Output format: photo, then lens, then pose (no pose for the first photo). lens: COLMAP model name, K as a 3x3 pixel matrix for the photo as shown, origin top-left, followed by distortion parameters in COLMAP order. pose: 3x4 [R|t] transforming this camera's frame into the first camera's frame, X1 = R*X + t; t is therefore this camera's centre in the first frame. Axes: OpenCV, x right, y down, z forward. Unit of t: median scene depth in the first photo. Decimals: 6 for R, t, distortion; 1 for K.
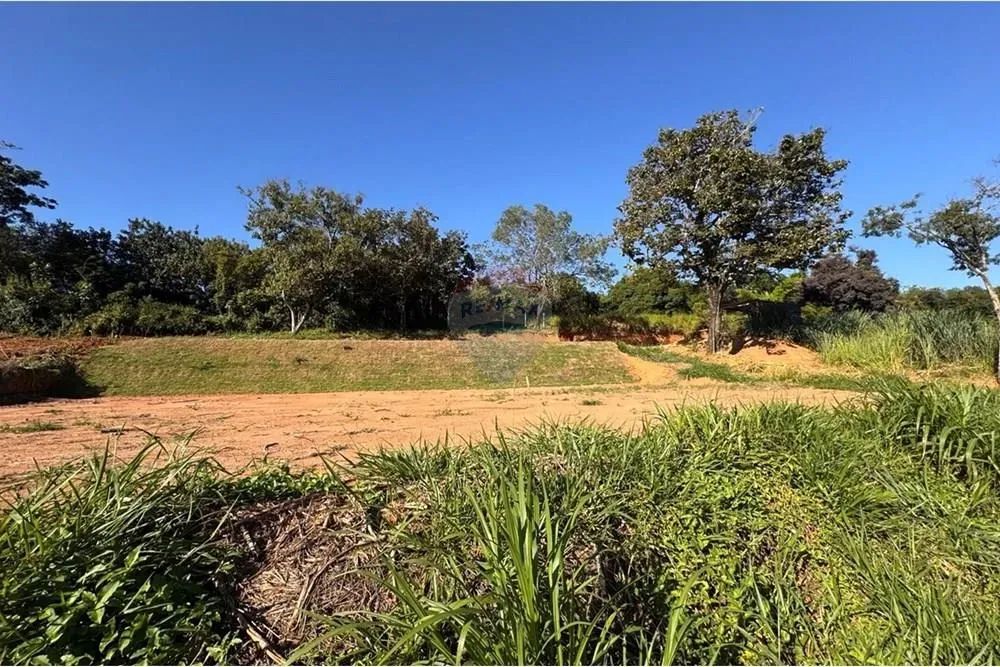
lens RADIAL K [[399.9, 0, 500.3], [0, 399.9, 332.2], [0, 0, 1]] dist [-0.002165, 0.000279]
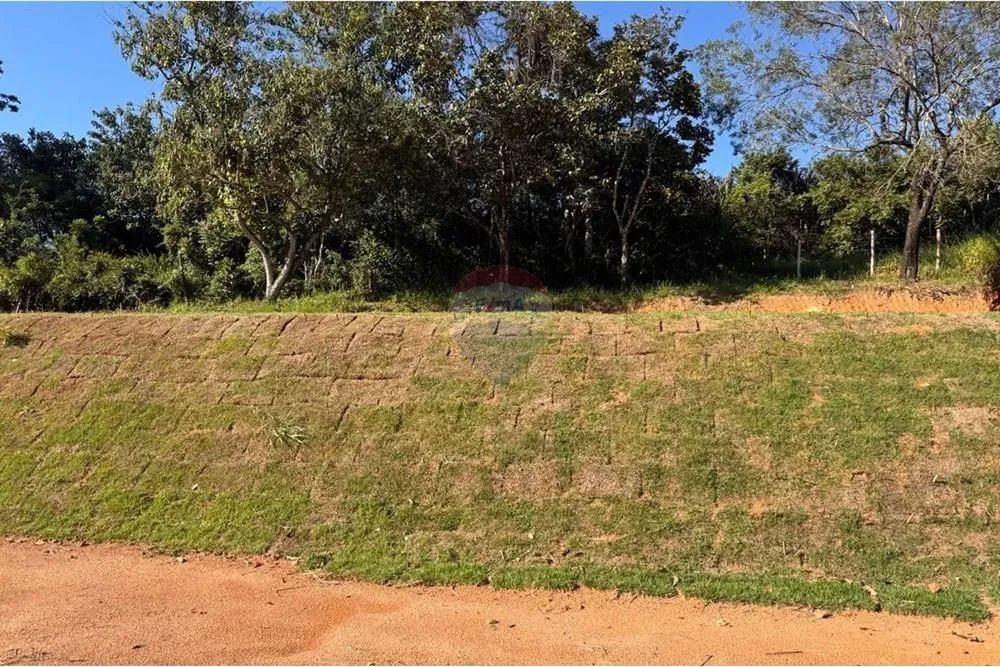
lens RADIAL K [[699.6, 0, 498.6], [0, 699.6, 332.7], [0, 0, 1]] dist [0.088320, -0.125010]
pose [[0.873205, 0.003916, -0.487338, 0.115208], [0.015850, 0.999211, 0.036429, 0.013838], [0.487096, -0.039534, 0.872453, 0.473140]]
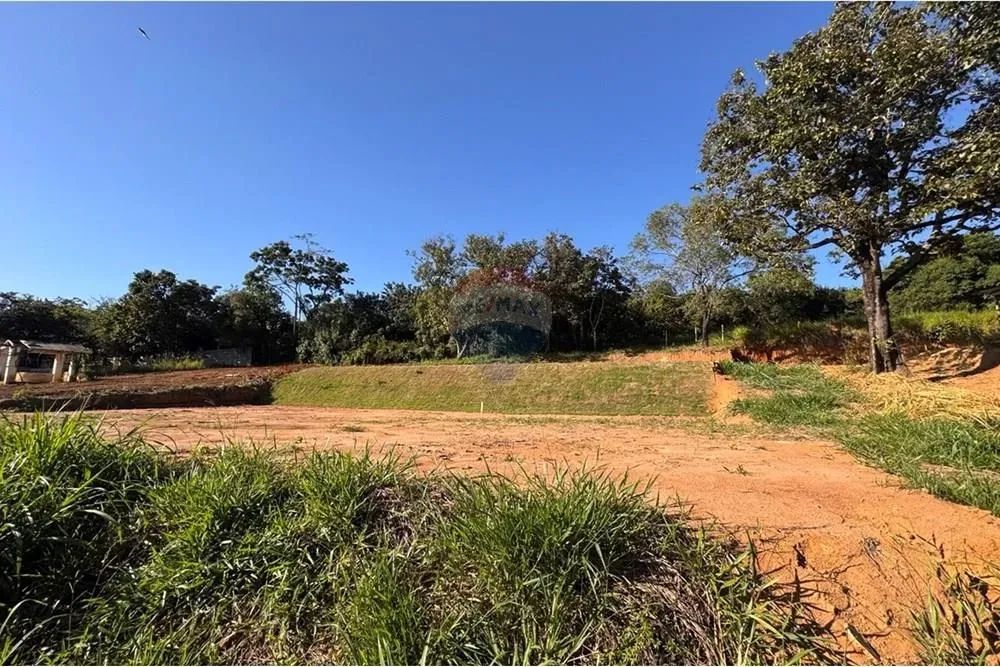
lens RADIAL K [[399.9, 0, 500.3], [0, 399.9, 332.2], [0, 0, 1]] dist [-0.002165, 0.000279]
pose [[0.793819, -0.068678, -0.604263, 0.351139], [0.037462, 0.997238, -0.064128, 0.003598], [0.606999, 0.028269, 0.794200, 0.130679]]
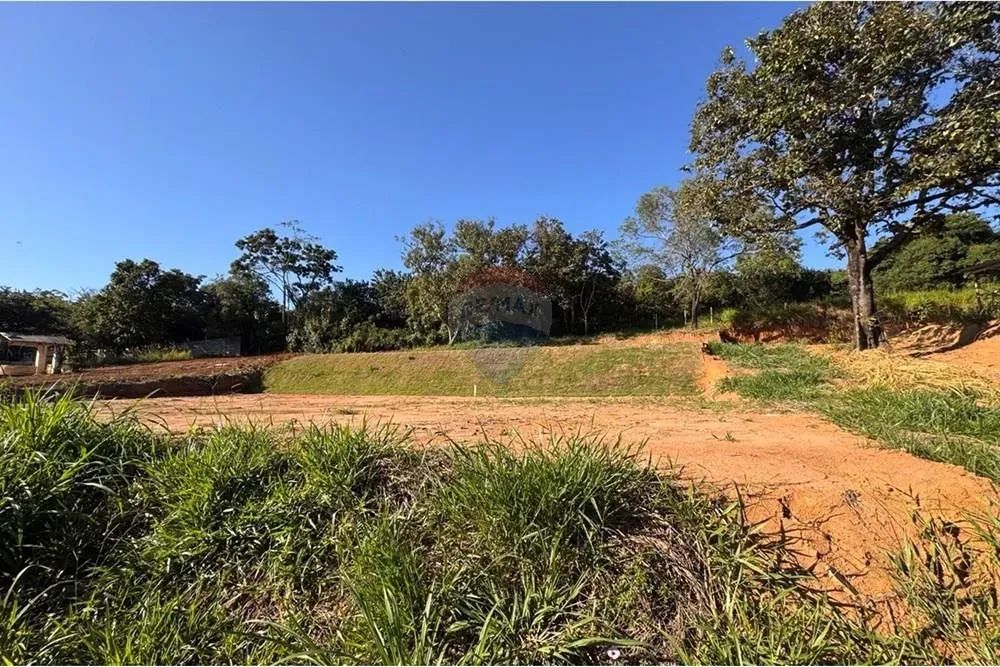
lens RADIAL K [[399.9, 0, 500.3], [0, 399.9, 332.2], [0, 0, 1]] dist [-0.002165, 0.000279]
pose [[0.805906, -0.061082, -0.588884, 0.350804], [0.053047, 0.998113, -0.030934, 0.008387], [0.589662, -0.006309, 0.807625, 0.129172]]
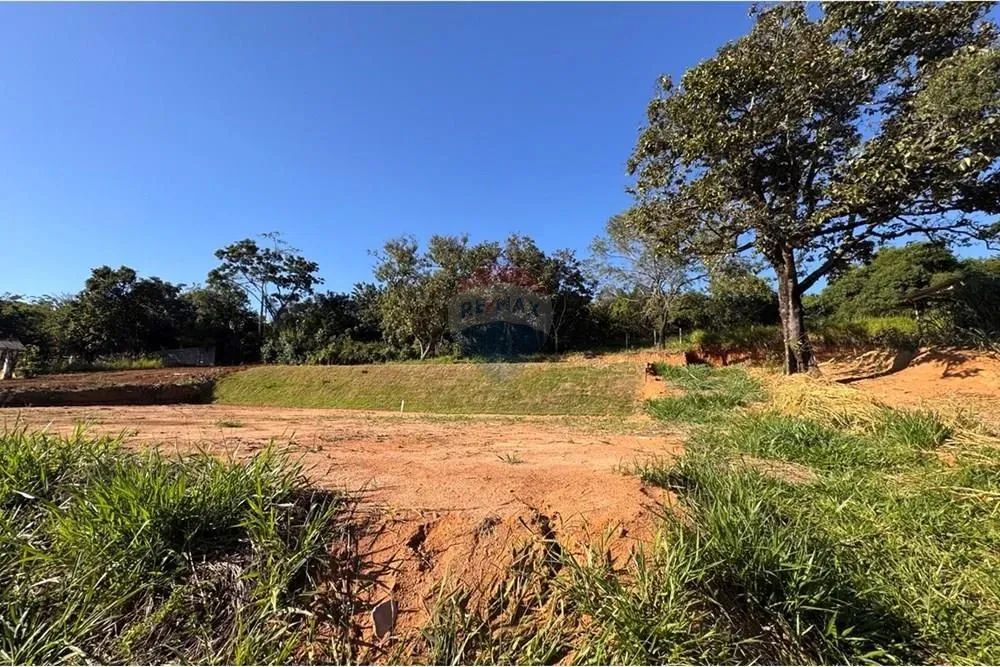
lens RADIAL K [[399.9, 0, 500.3], [0, 399.9, 332.2], [0, 0, 1]] dist [-0.002165, 0.000279]
pose [[0.812723, -0.065143, -0.578998, 0.414499], [0.029576, 0.997062, -0.070664, 0.011583], [0.581900, 0.040306, 0.812261, 0.178695]]
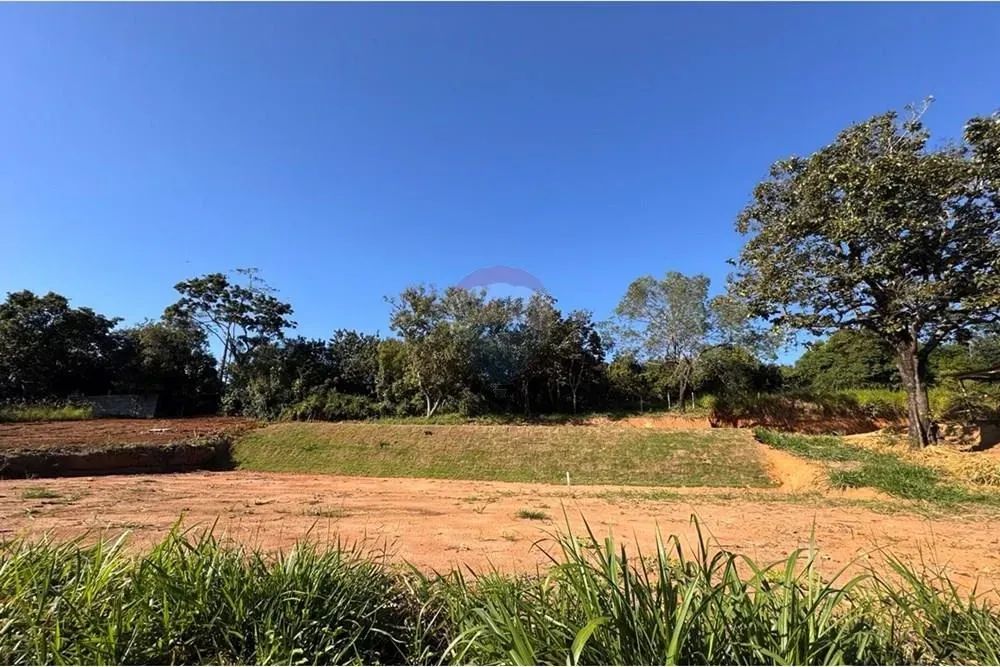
lens RADIAL K [[399.9, 0, 500.3], [0, 399.9, 332.2], [0, 0, 1]] dist [-0.002165, 0.000279]
pose [[0.902956, -0.092432, -0.419675, 0.159294], [0.004793, 0.978700, -0.205242, -0.001604], [0.429706, 0.183313, 0.884166, 0.078724]]
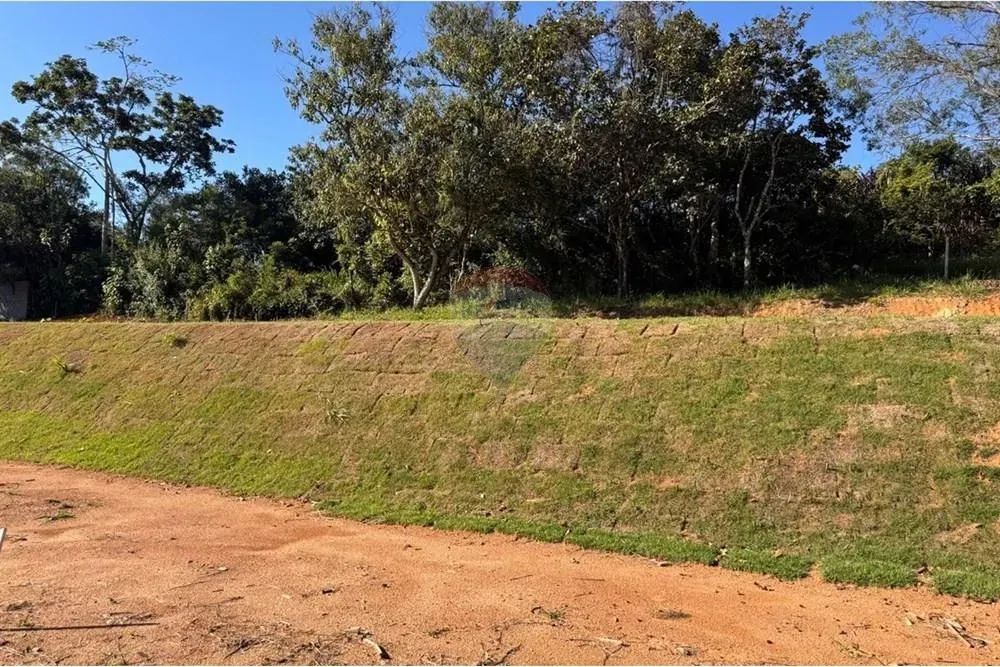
lens RADIAL K [[699.6, 0, 498.6], [0, 699.6, 332.7], [0, 0, 1]] dist [0.088320, -0.125010]
pose [[0.716046, -0.001566, -0.698051, 0.213164], [0.026049, 0.999361, 0.024479, 0.013946], [0.697567, -0.035712, 0.715630, 0.474691]]
